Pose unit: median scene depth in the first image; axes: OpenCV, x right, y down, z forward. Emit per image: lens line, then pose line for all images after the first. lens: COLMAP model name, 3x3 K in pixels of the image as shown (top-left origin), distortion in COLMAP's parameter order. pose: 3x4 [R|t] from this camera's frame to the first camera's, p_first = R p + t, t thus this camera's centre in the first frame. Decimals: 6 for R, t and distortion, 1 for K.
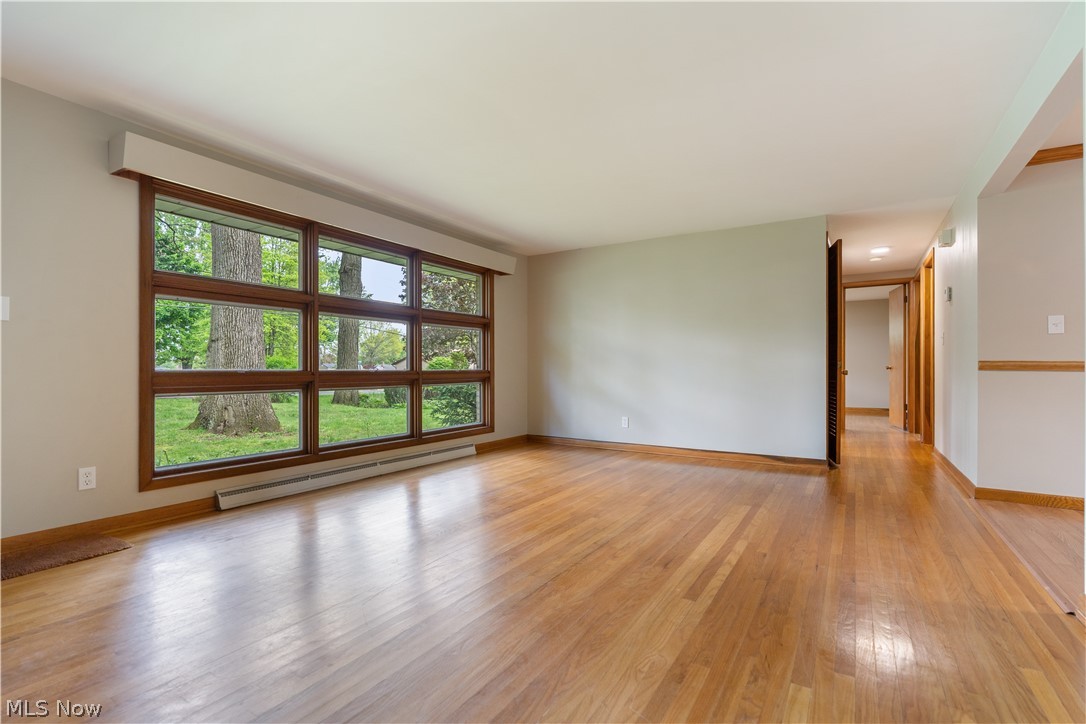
lens RADIAL K [[503.4, 0, 541.2], [0, 503.4, 367.7], [0, 0, 1]] dist [-0.001561, -0.000245]
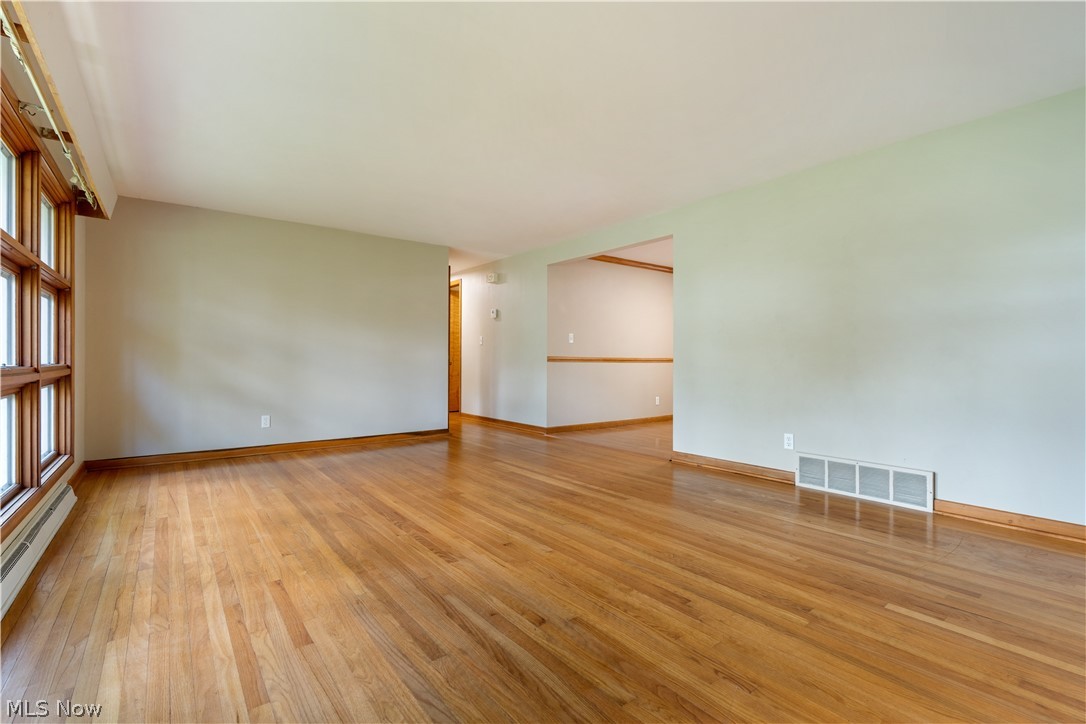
lens RADIAL K [[496.4, 0, 546.6], [0, 496.4, 366.7], [0, 0, 1]] dist [-0.003084, 0.000067]
pose [[0.348128, -0.014226, 0.937339, -0.781469], [-0.002397, 0.999868, 0.016065, -0.005514], [-0.937444, -0.007839, 0.348048, 0.393412]]
